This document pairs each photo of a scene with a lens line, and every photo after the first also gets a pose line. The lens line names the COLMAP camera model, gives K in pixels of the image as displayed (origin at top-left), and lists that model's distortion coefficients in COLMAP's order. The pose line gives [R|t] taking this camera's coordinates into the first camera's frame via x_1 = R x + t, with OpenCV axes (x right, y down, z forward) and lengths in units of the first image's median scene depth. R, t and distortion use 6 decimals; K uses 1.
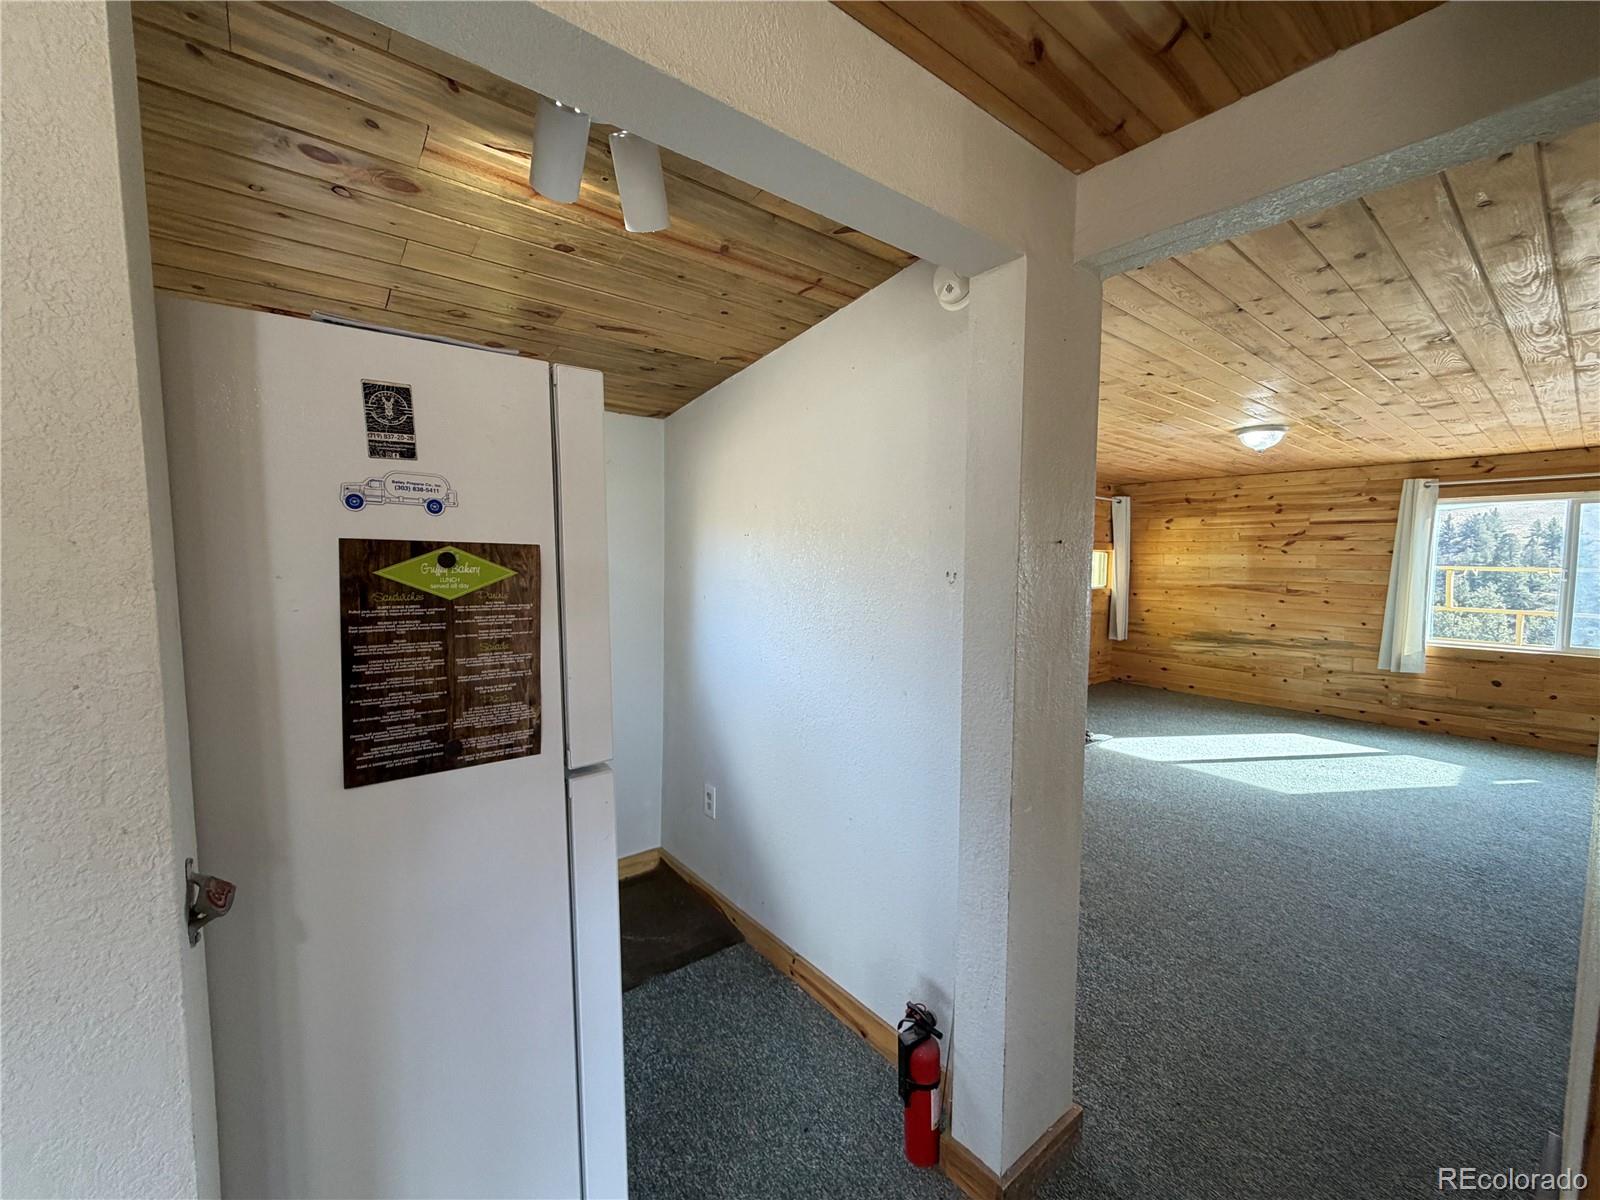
lens RADIAL K [[635.1, 0, 795.5], [0, 635.1, 599.9], [0, 0, 1]] dist [-0.000551, 0.000012]
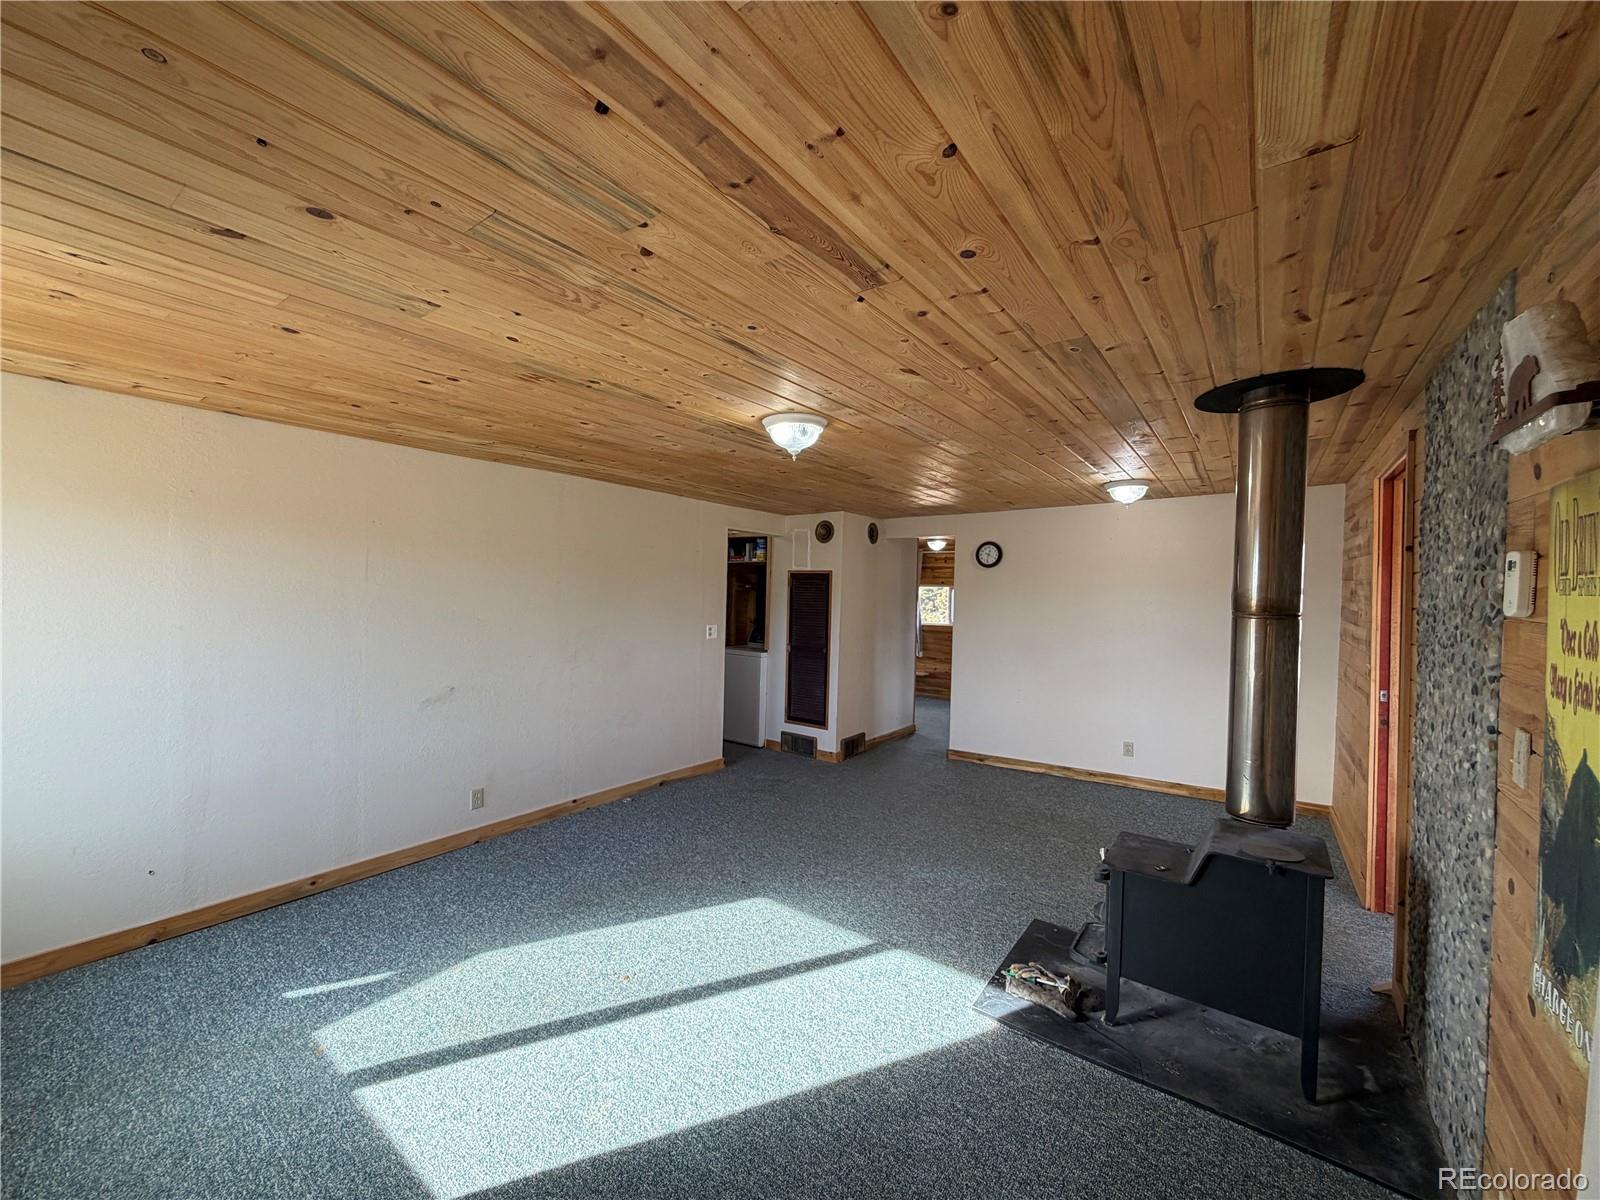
lens RADIAL K [[635.1, 0, 795.5], [0, 635.1, 599.9], [0, 0, 1]] dist [-0.000551, 0.000012]
pose [[-0.962953, -0.024064, -0.268592, 0.644337], [-0.048176, 0.995339, 0.083545, -0.095977], [0.265329, 0.093390, -0.959624, 1.179469]]
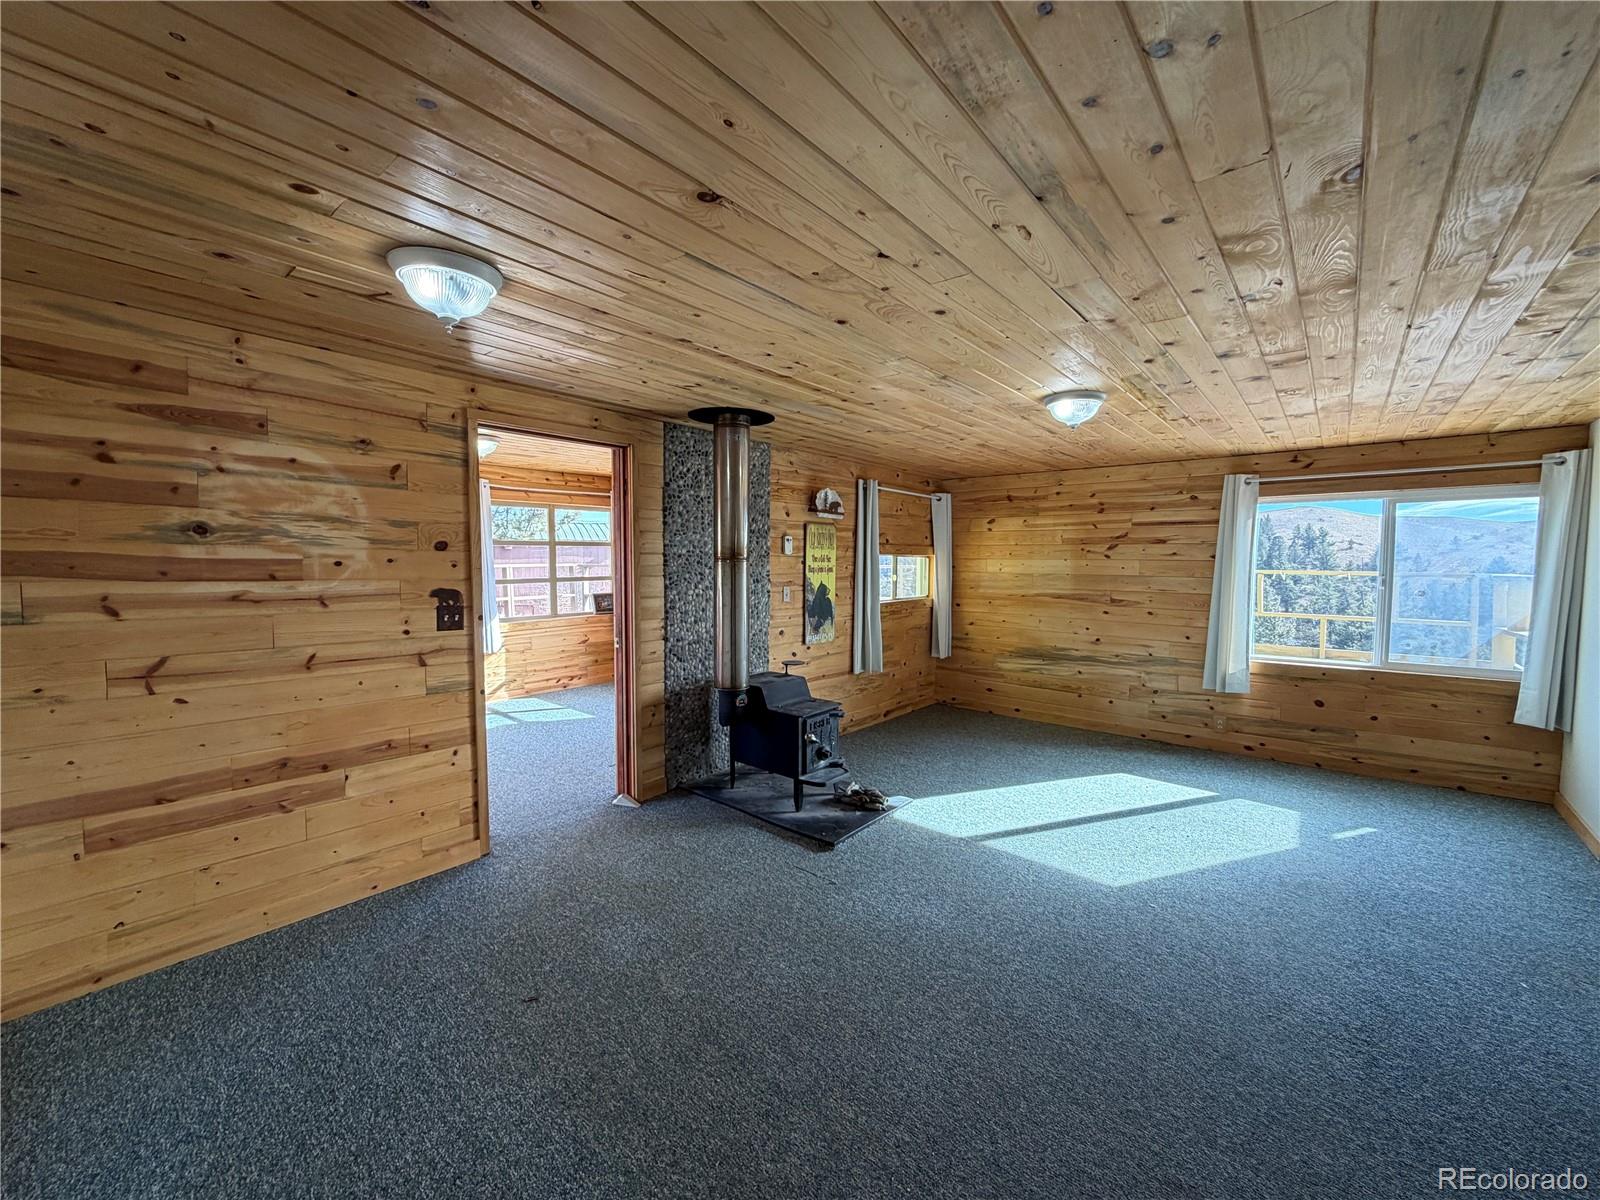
lens RADIAL K [[635.1, 0, 795.5], [0, 635.1, 599.9], [0, 0, 1]] dist [-0.000551, 0.000012]
pose [[0.981153, -0.018165, 0.192376, 0.183973], [0.018705, 0.999825, -0.000987, -0.024196], [-0.192324, 0.004567, 0.981321, 0.230358]]
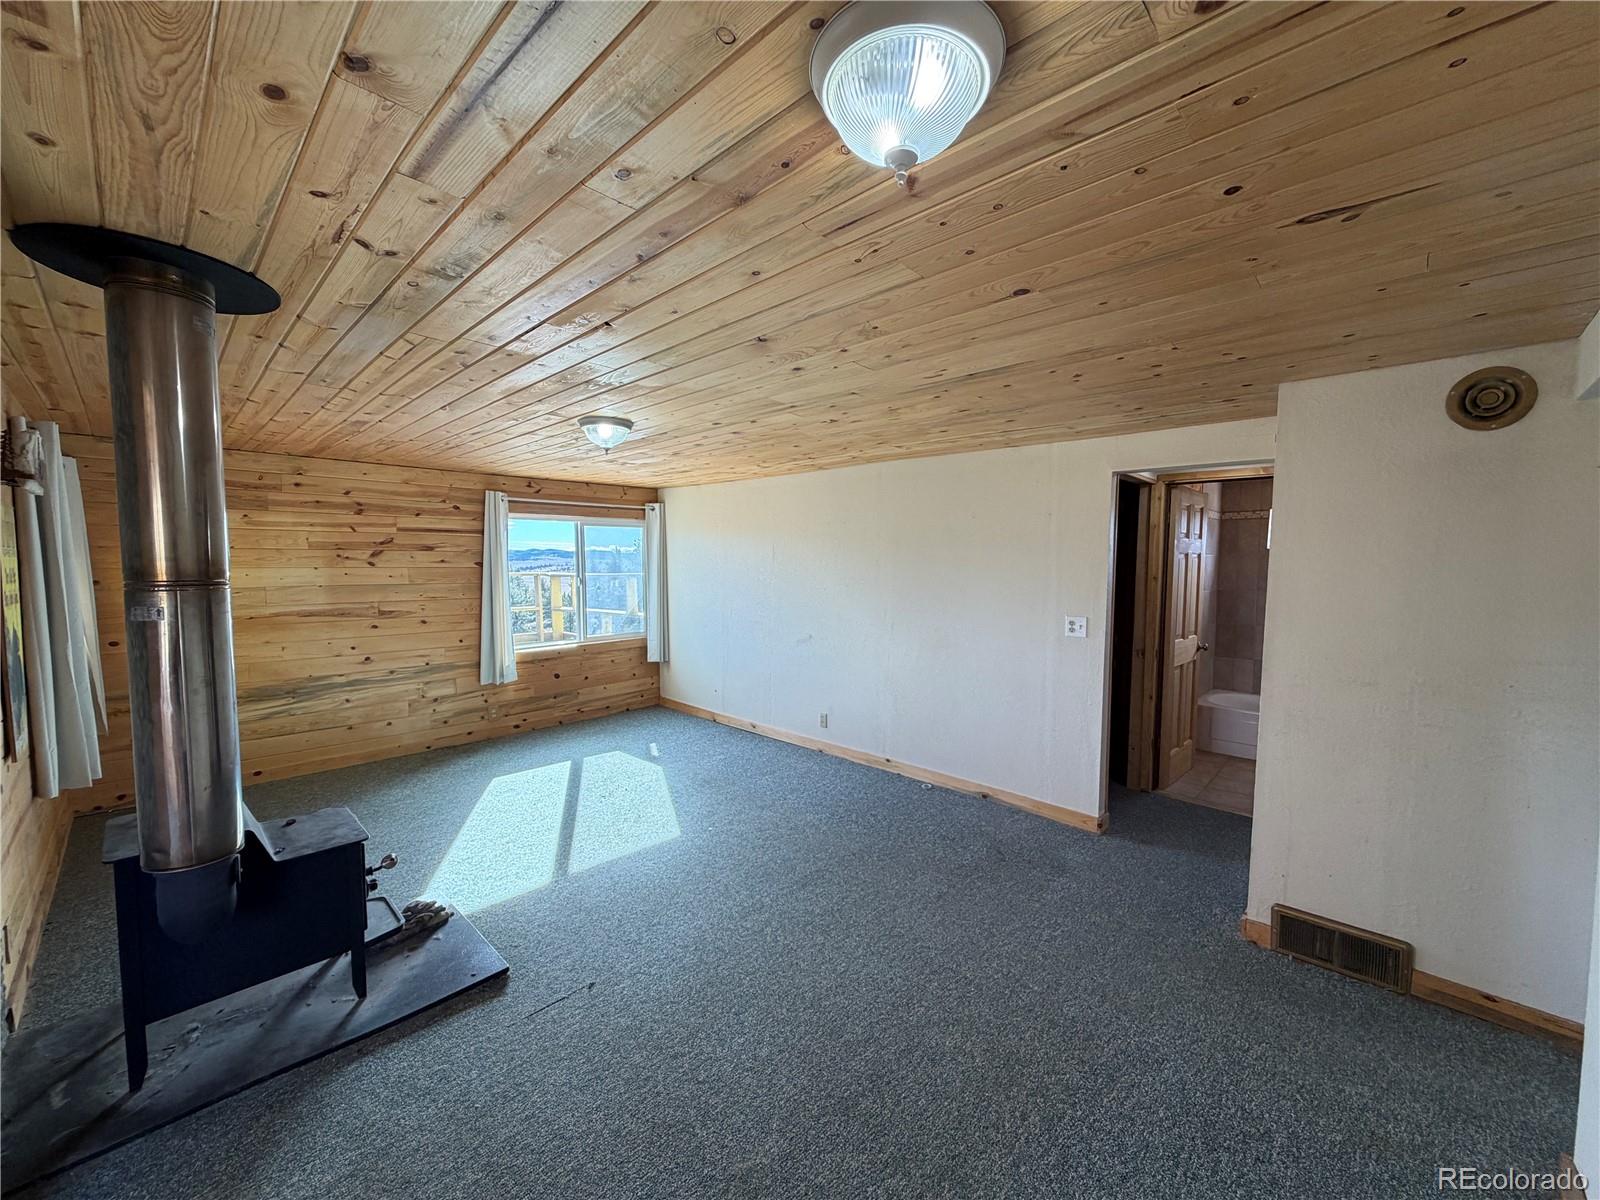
lens RADIAL K [[635.1, 0, 795.5], [0, 635.1, 599.9], [0, 0, 1]] dist [-0.000551, 0.000012]
pose [[-0.135583, -0.071959, 0.988149, -0.088256], [0.065559, 0.994522, 0.081418, -0.065179], [-0.988595, 0.075821, -0.130123, 0.624178]]
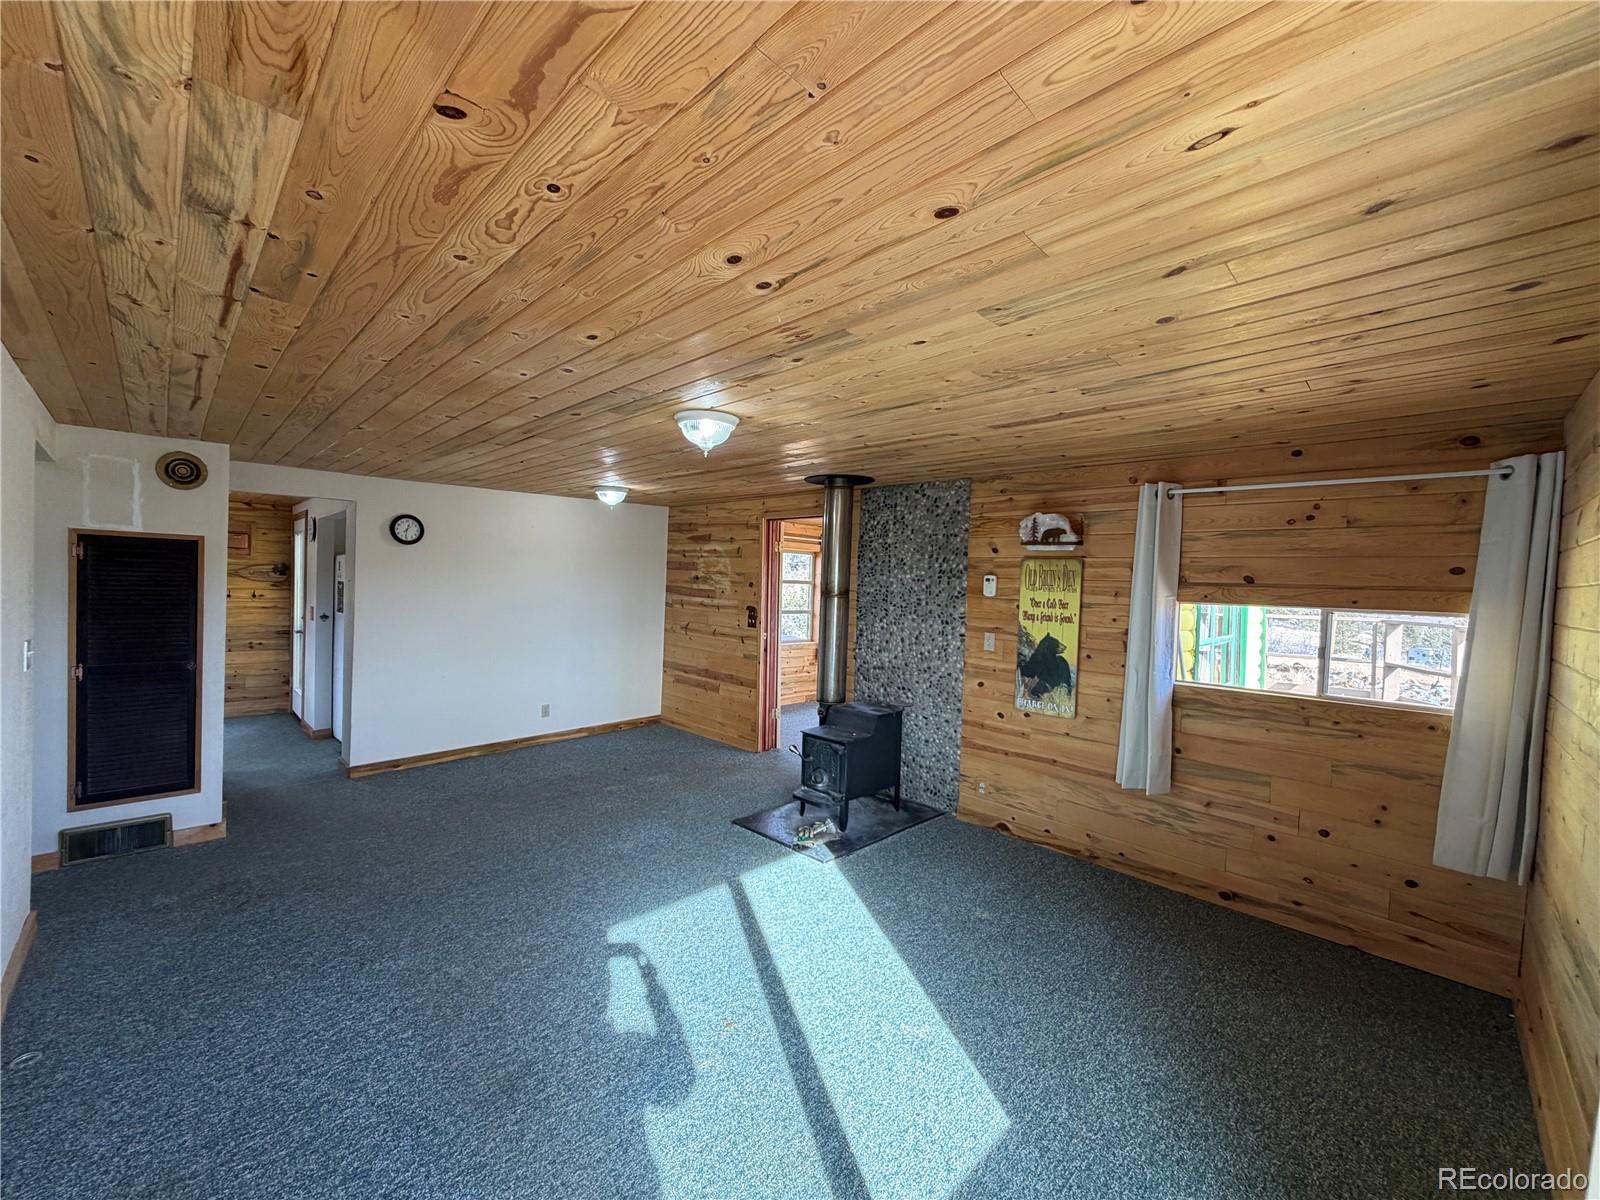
lens RADIAL K [[635.1, 0, 795.5], [0, 635.1, 599.9], [0, 0, 1]] dist [-0.000551, 0.000012]
pose [[0.120076, 0.017224, -0.992615, 1.012112], [-0.101688, 0.994804, 0.004961, -0.060849], [0.987543, 0.100342, 0.121203, 0.728998]]
